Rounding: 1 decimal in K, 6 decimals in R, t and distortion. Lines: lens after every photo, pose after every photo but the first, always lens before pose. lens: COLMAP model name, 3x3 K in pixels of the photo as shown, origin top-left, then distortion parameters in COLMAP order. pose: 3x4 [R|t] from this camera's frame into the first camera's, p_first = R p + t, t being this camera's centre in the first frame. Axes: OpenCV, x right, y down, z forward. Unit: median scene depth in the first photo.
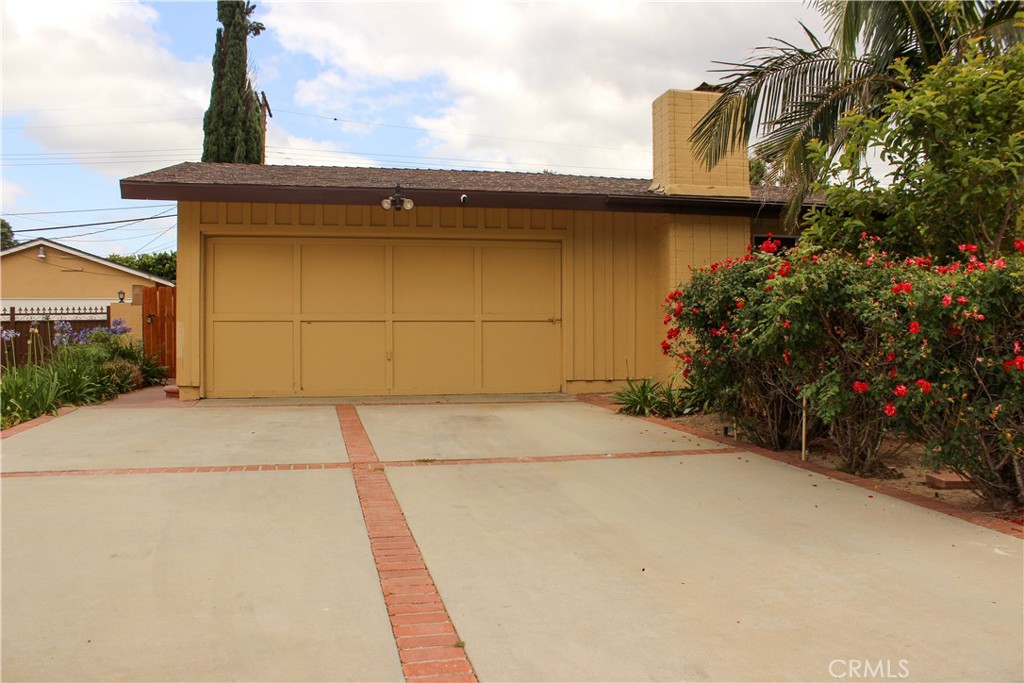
lens RADIAL K [[847.0, 0, 515.3], [0, 847.0, 339.9], [0, 0, 1]] dist [-0.150074, 0.130939]
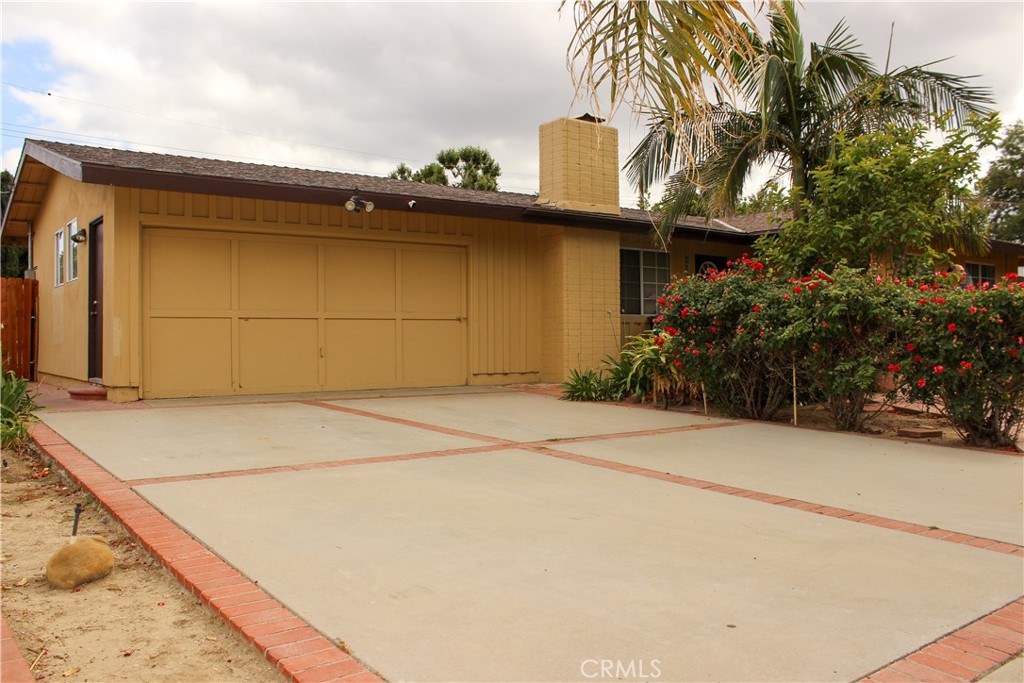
lens RADIAL K [[847.0, 0, 517.5], [0, 847.0, 338.6], [0, 0, 1]] dist [-0.150074, 0.130939]
pose [[0.912524, -0.001693, 0.409020, -0.354314], [0.001272, 0.999998, 0.001302, 0.001021], [-0.409022, -0.000668, 0.912524, -0.022648]]
